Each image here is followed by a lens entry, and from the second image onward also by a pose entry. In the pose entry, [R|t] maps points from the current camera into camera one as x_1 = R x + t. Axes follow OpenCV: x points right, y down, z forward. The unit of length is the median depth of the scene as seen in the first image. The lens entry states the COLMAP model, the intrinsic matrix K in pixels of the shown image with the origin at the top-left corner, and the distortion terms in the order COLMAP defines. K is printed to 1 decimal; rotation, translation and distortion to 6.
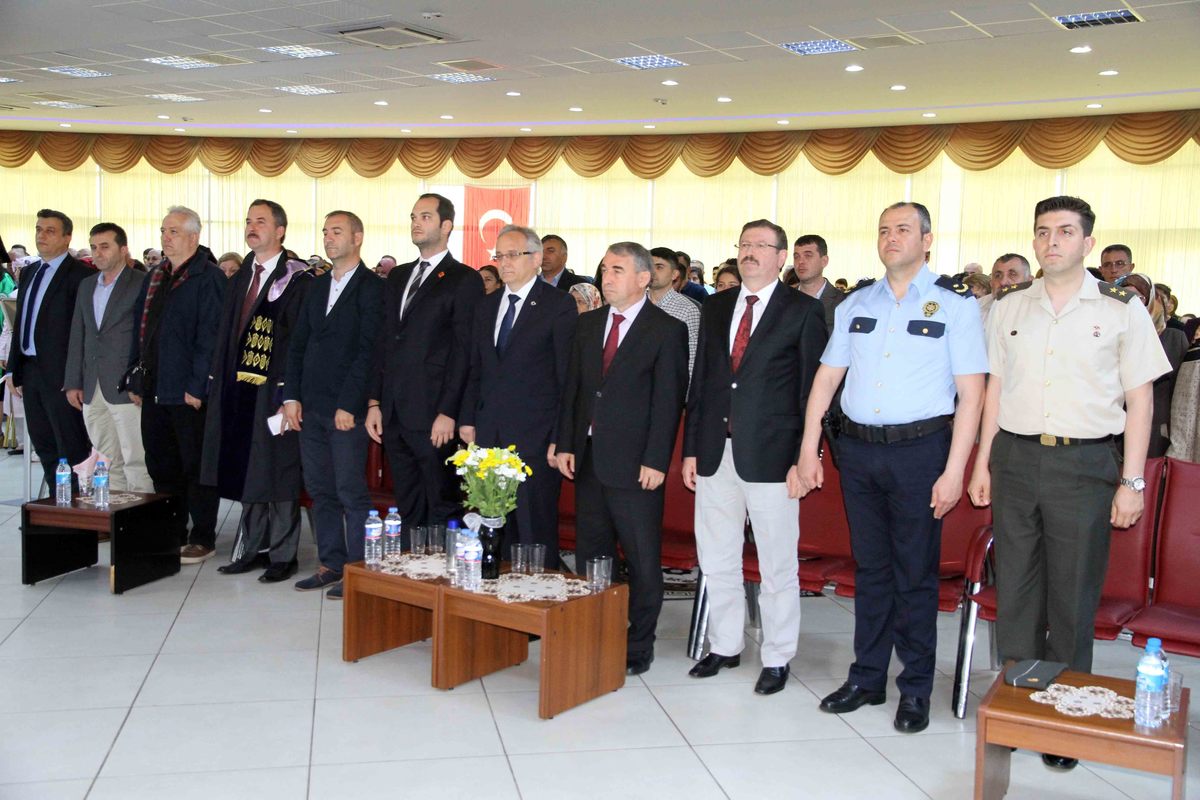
lens RADIAL K [[1272.1, 0, 600.0], [0, 1272.1, 400.0], [0, 0, 1]] dist [-0.007884, 0.201603]
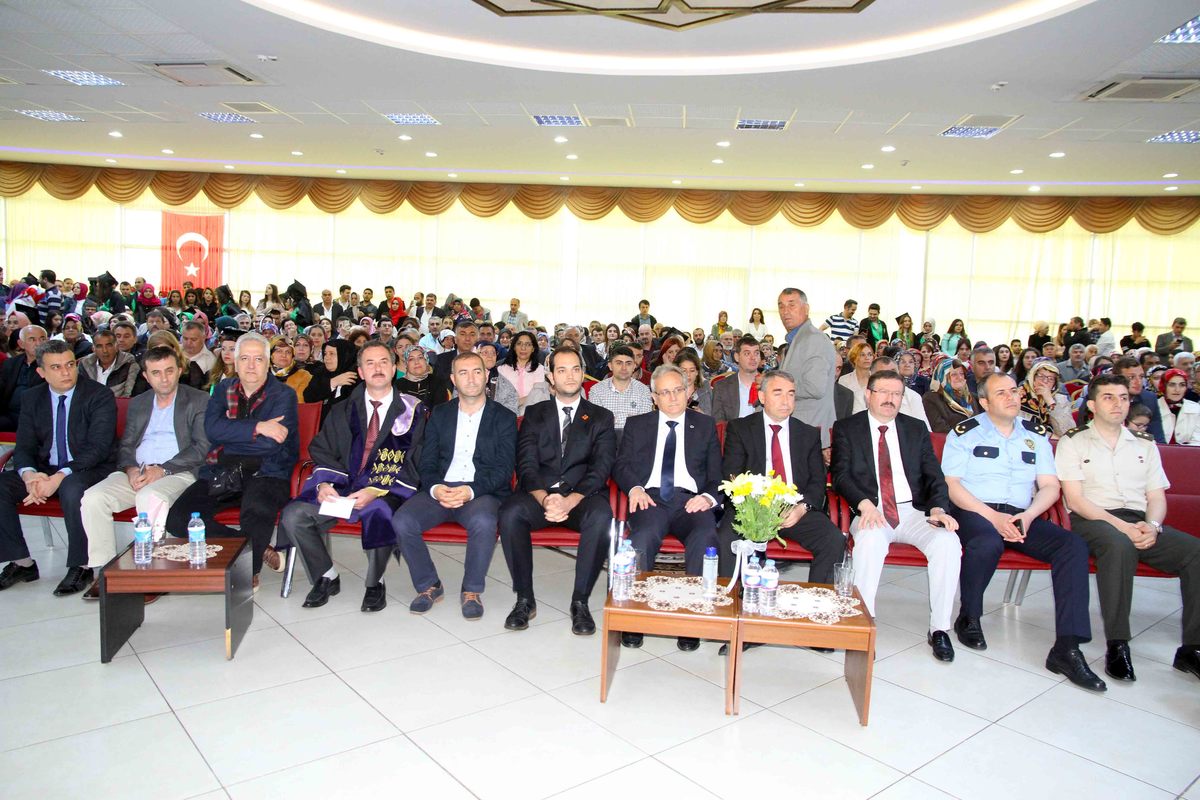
lens RADIAL K [[879.1, 0, 600.0], [0, 879.1, 400.0], [0, 0, 1]] dist [-0.112641, 0.126526]
pose [[0.879402, -0.044547, 0.473992, -0.241908], [0.029627, 0.998804, 0.038904, -0.025146], [-0.475158, -0.020169, 0.879669, 0.196580]]
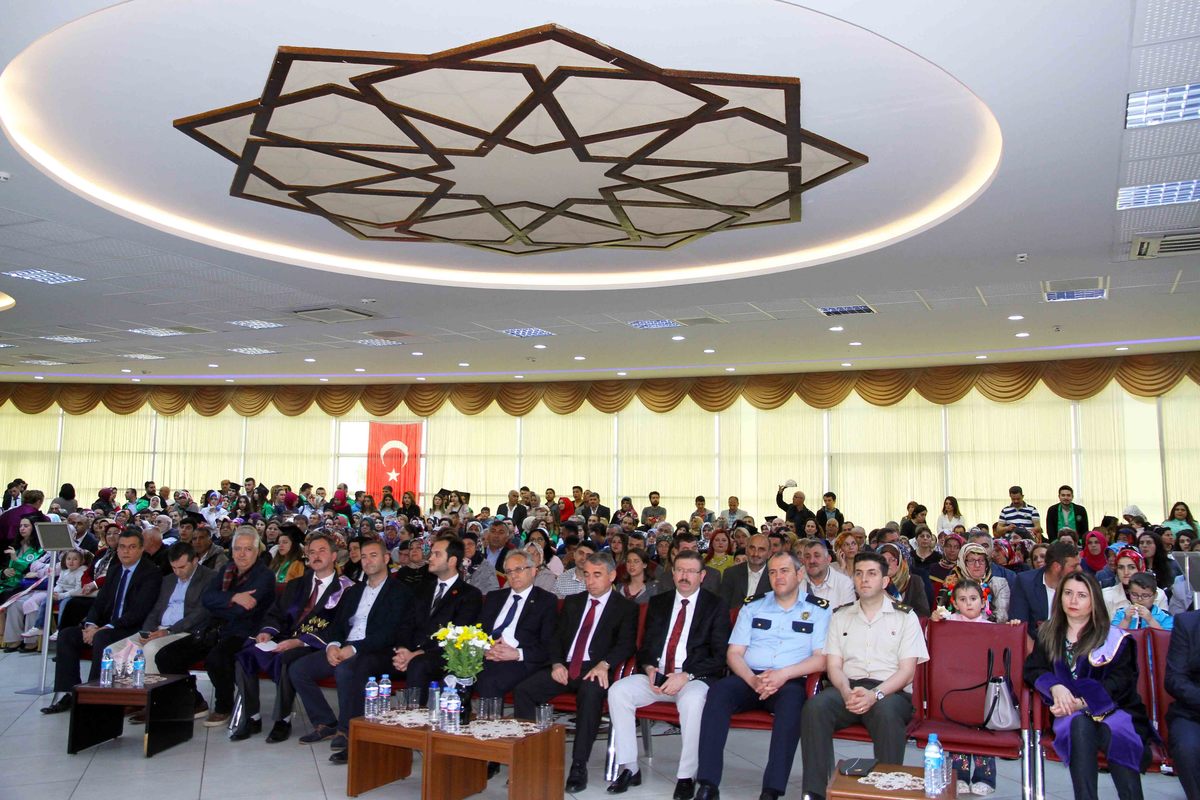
lens RADIAL K [[1051.3, 0, 600.0], [0, 1051.3, 400.0], [0, 0, 1]] dist [-0.035459, 0.134446]
pose [[0.990388, -0.005105, 0.138225, -0.043853], [0.029843, 0.983669, -0.177498, 0.001442], [-0.135061, 0.179917, 0.974366, -0.078919]]
